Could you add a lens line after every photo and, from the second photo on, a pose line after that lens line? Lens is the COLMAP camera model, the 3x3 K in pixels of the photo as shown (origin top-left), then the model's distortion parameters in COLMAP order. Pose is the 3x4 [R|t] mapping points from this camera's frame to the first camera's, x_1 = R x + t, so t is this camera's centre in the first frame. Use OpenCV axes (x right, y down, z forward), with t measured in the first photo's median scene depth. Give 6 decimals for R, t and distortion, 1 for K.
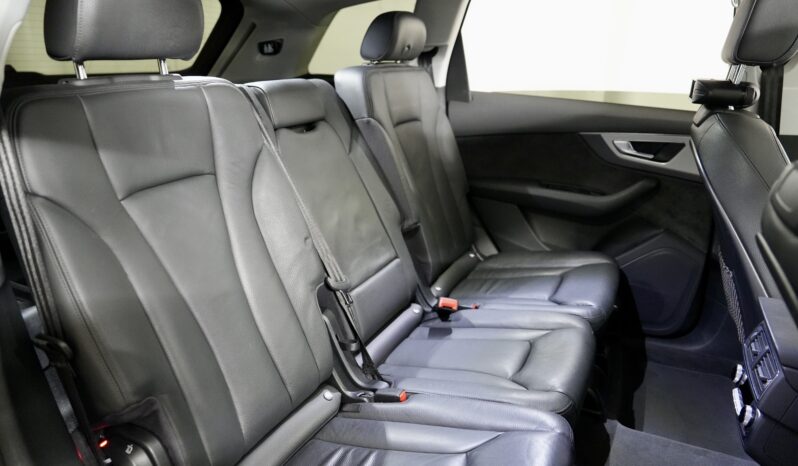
lens RADIAL K [[558.2, 0, 399.0], [0, 558.2, 233.0], [0, 0, 1]] dist [-0.109913, 0.090628]
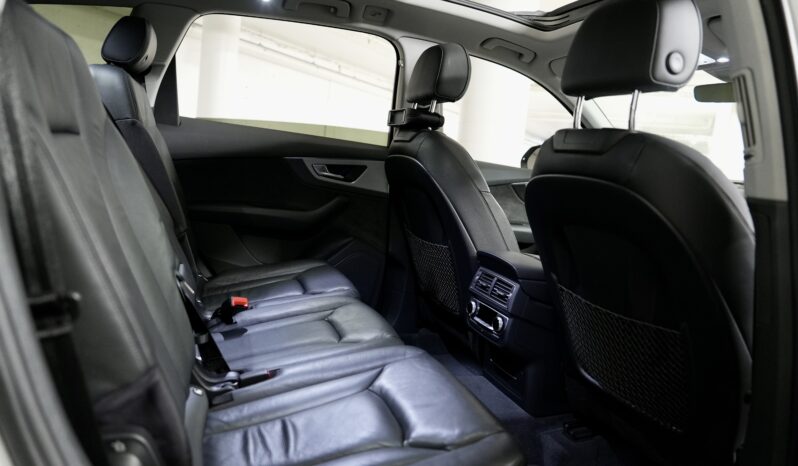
lens RADIAL K [[558.2, 0, 399.0], [0, 558.2, 233.0], [0, 0, 1]] dist [-0.109913, 0.090628]
pose [[0.689112, -0.038447, 0.723635, -0.352581], [0.142012, 0.986393, -0.082829, 0.103502], [-0.710604, 0.159843, 0.685195, 0.070017]]
